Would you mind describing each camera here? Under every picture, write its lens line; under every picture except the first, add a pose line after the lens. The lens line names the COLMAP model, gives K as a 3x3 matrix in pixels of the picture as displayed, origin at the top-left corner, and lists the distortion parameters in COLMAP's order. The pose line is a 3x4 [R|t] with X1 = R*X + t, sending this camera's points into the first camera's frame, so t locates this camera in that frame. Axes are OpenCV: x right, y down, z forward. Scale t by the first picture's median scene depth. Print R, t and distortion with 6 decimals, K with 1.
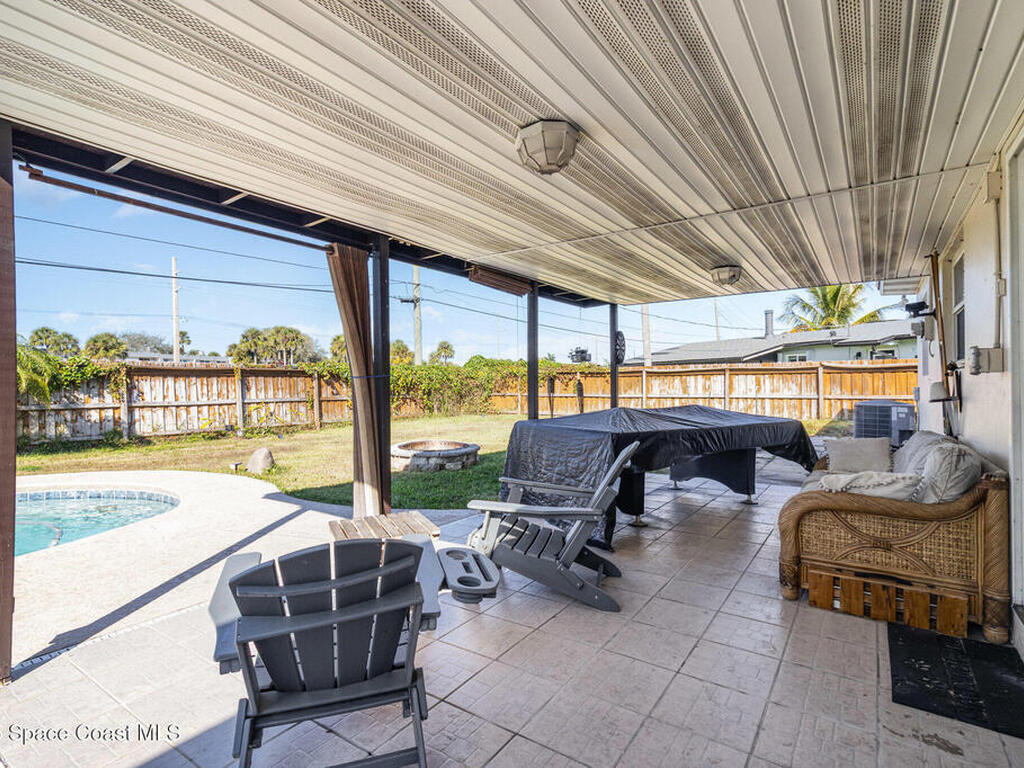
lens RADIAL K [[532.0, 0, 512.0], [0, 532.0, 384.0], [0, 0, 1]] dist [-0.000595, -0.000859]
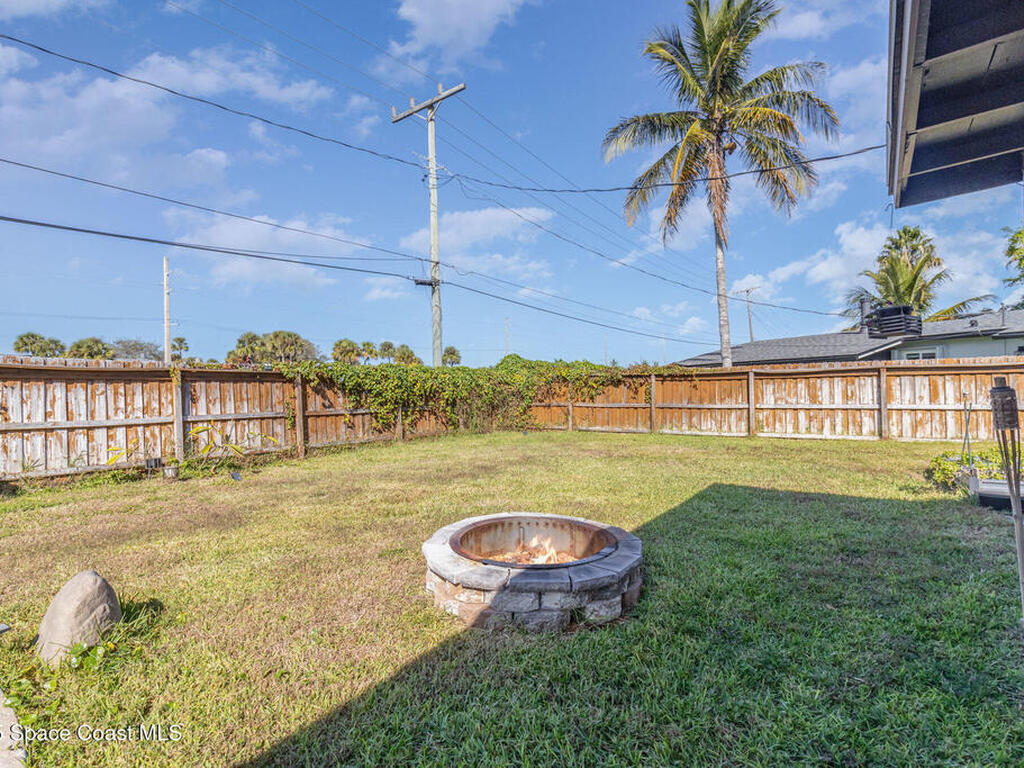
lens RADIAL K [[532.0, 0, 512.0], [0, 532.0, 384.0], [0, 0, 1]] dist [-0.000595, -0.000859]
pose [[0.999968, -0.004855, -0.006374, -0.080594], [0.004776, 0.999913, -0.012279, -0.000876], [0.006434, 0.012248, 0.999904, 0.290158]]
